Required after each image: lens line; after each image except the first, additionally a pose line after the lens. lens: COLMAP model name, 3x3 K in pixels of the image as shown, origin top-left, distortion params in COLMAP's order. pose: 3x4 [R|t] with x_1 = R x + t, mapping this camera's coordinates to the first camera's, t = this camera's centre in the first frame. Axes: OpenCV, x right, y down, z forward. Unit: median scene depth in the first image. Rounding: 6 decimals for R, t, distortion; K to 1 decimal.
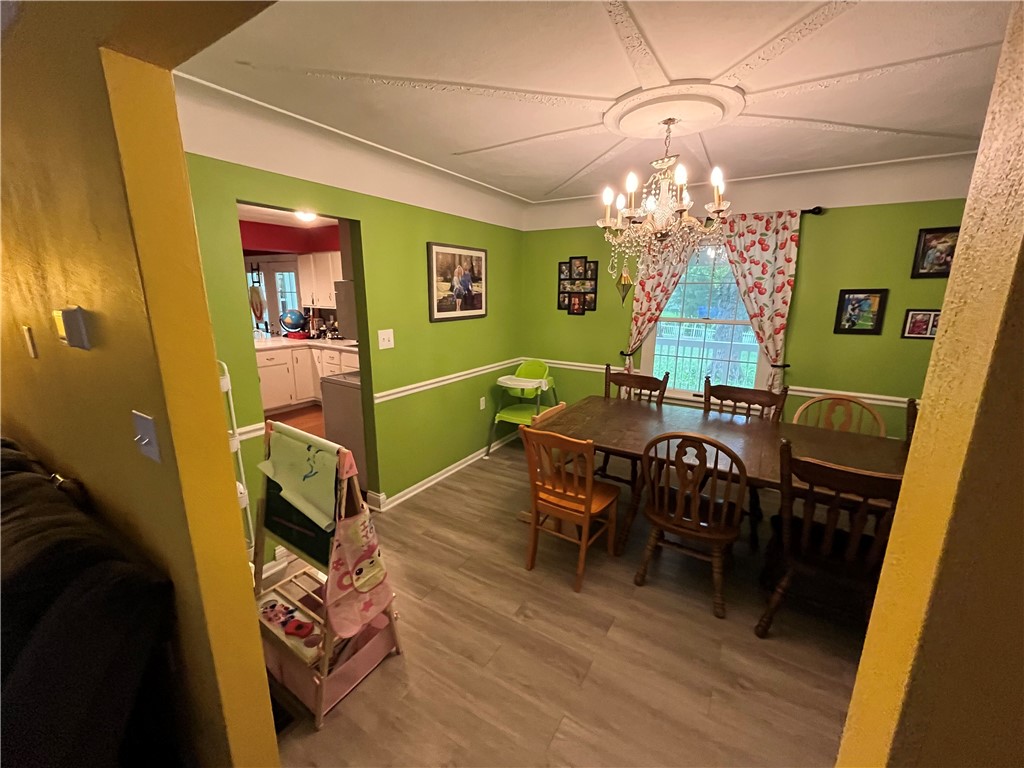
lens RADIAL K [[411.7, 0, 512.0], [0, 411.7, 384.0], [0, 0, 1]] dist [0.000282, 0.000013]
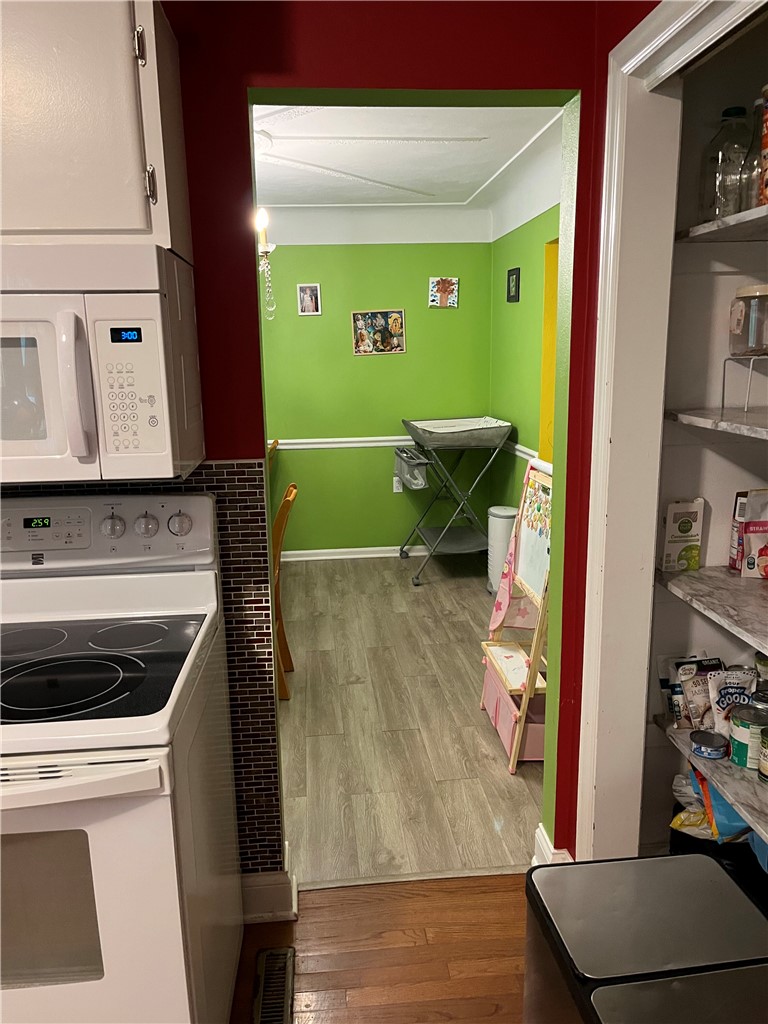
lens RADIAL K [[772.5, 0, 384.0], [0, 772.5, 512.0], [0, 0, 1]] dist [0.047614, -0.004235]
pose [[-0.613695, -0.152330, 0.774709, -1.347020], [0.191038, 0.923407, 0.332902, -0.361537], [-0.766083, 0.352299, -0.537590, 1.844982]]
